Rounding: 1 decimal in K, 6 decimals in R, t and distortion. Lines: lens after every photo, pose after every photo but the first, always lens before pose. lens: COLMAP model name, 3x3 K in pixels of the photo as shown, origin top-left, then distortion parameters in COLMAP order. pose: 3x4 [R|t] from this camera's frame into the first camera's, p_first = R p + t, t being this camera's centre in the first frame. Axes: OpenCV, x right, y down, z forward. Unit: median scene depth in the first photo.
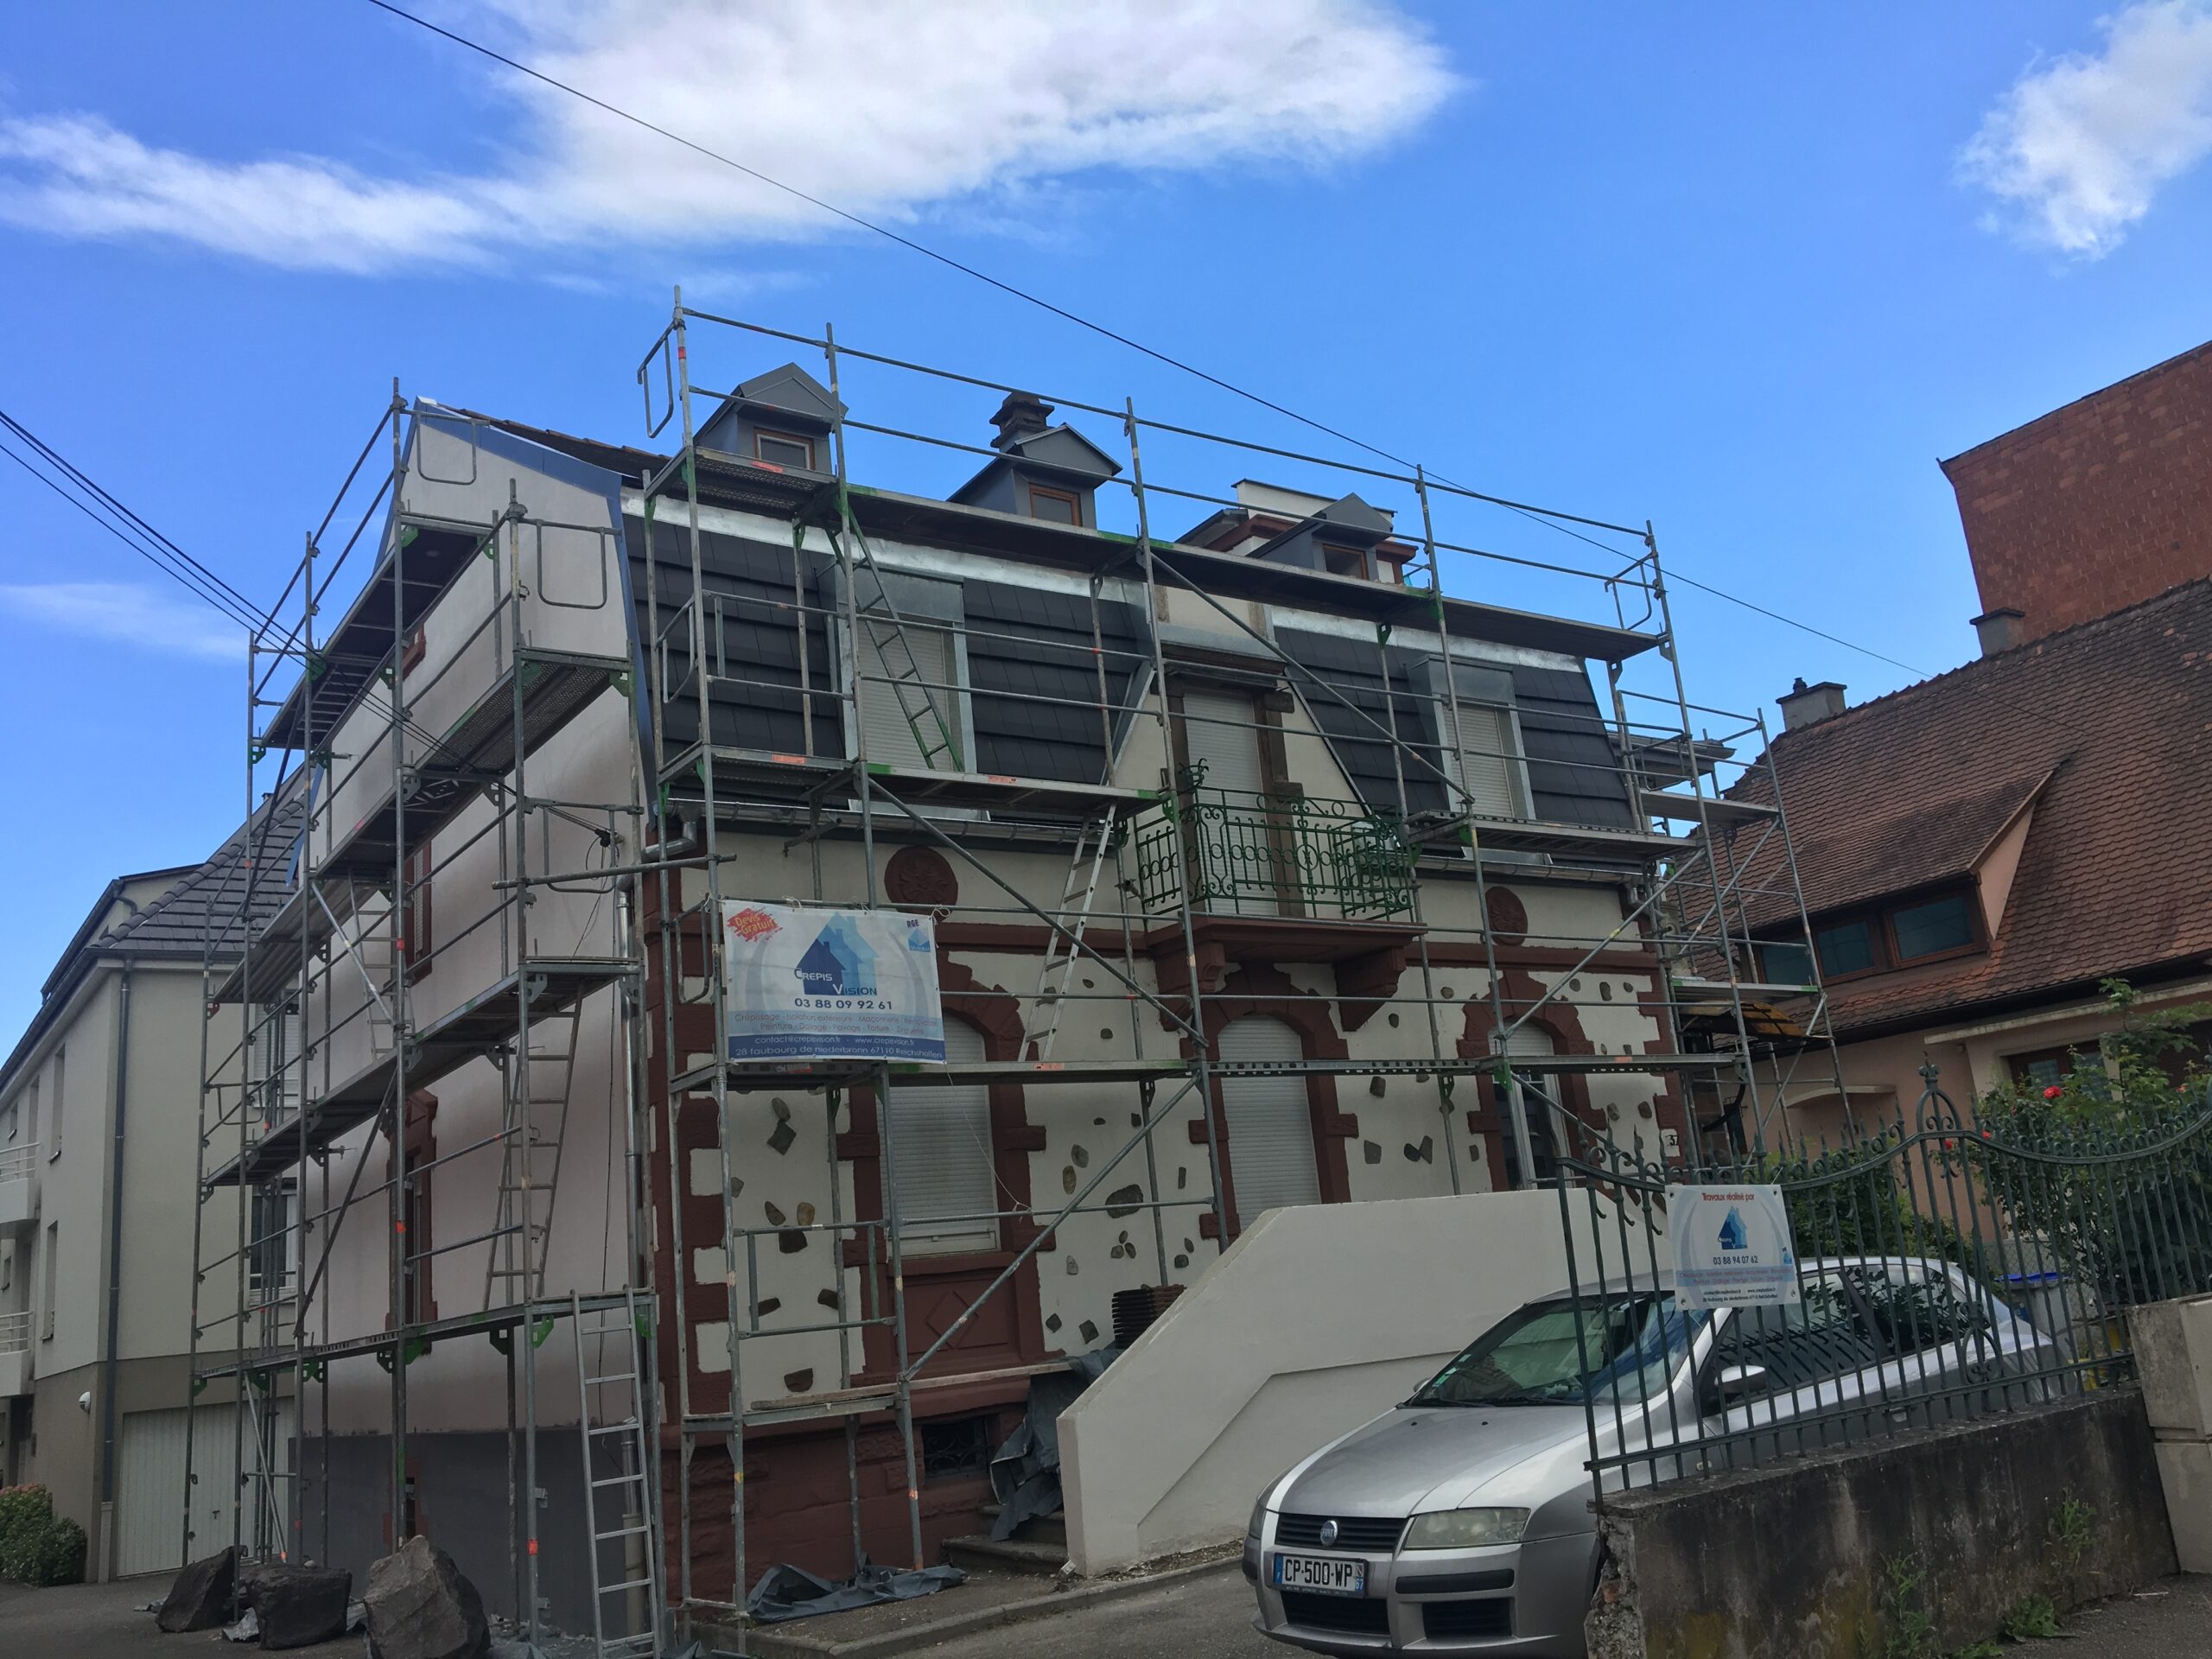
lens RADIAL K [[1875.8, 0, 1089.4], [0, 1875.8, 826.0], [0, 0, 1]] dist [0.059709, -0.070938]
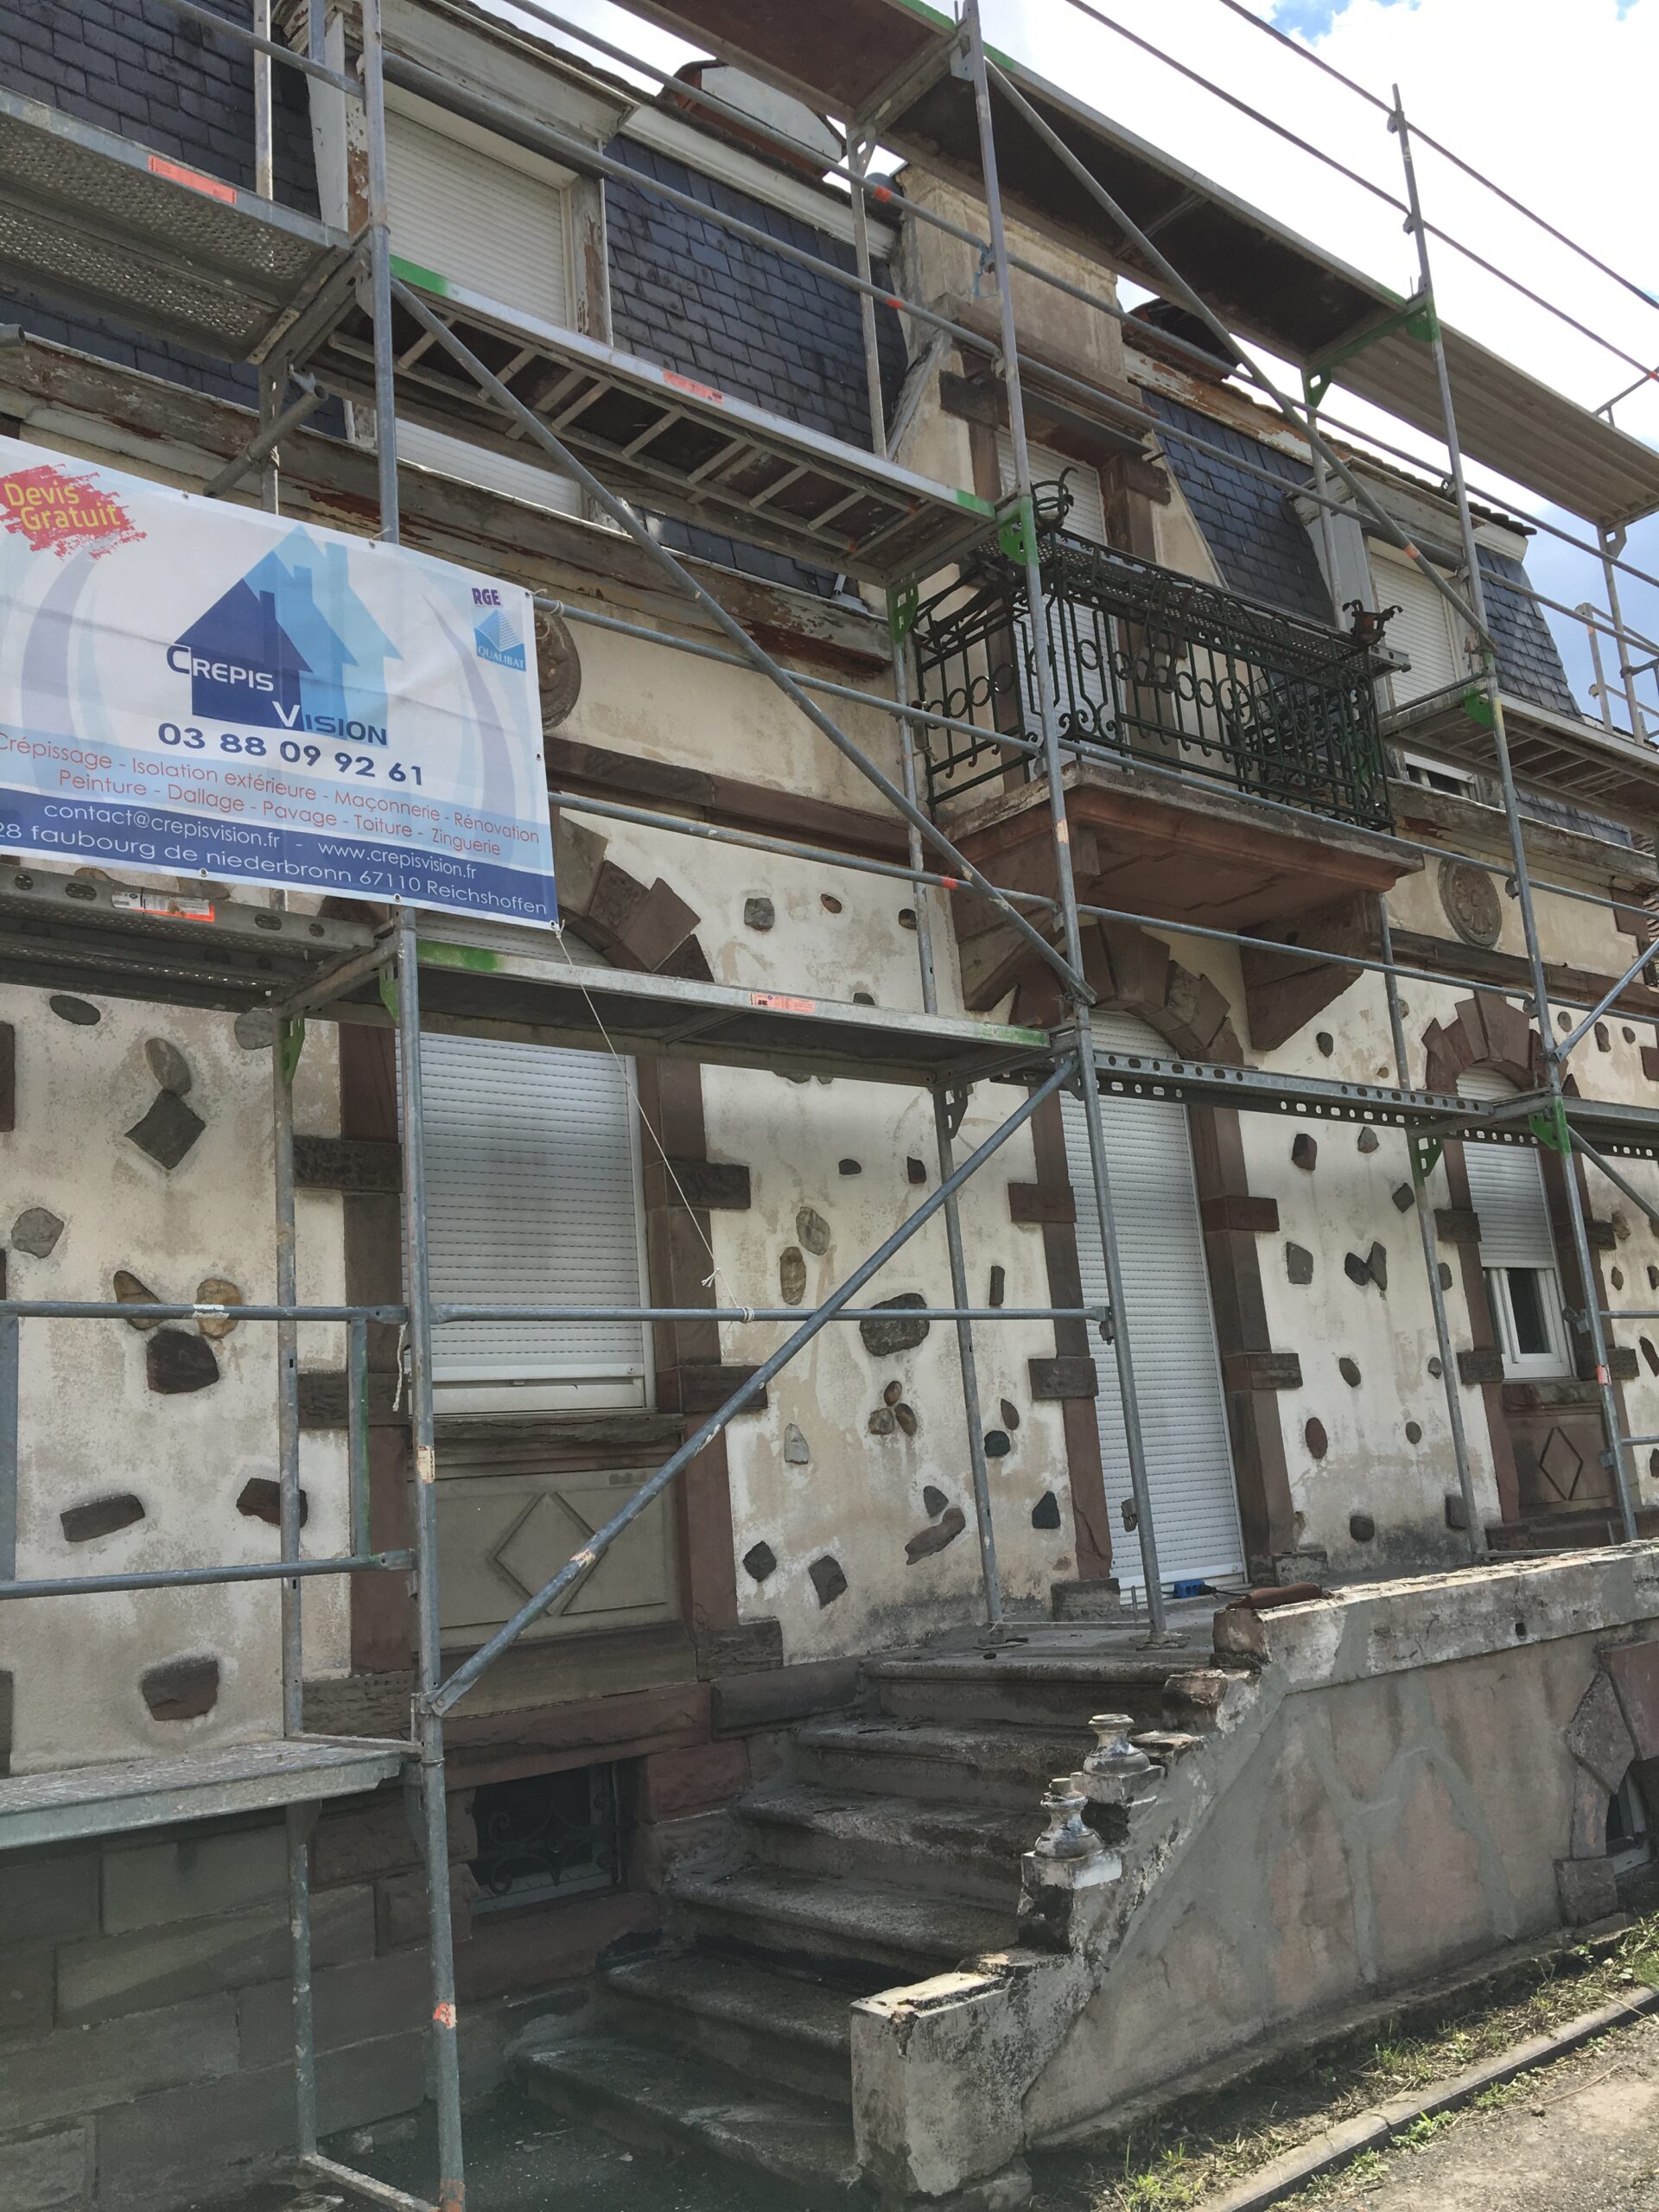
lens RADIAL K [[1875.8, 0, 818.3], [0, 1875.8, 1117.8], [0, 0, 1]] dist [0.059709, -0.070938]
pose [[0.996290, 0.030256, 0.080568, -0.043189], [-0.033004, 0.998910, 0.032996, 0.125300], [-0.079482, -0.035533, 0.996203, 0.488325]]
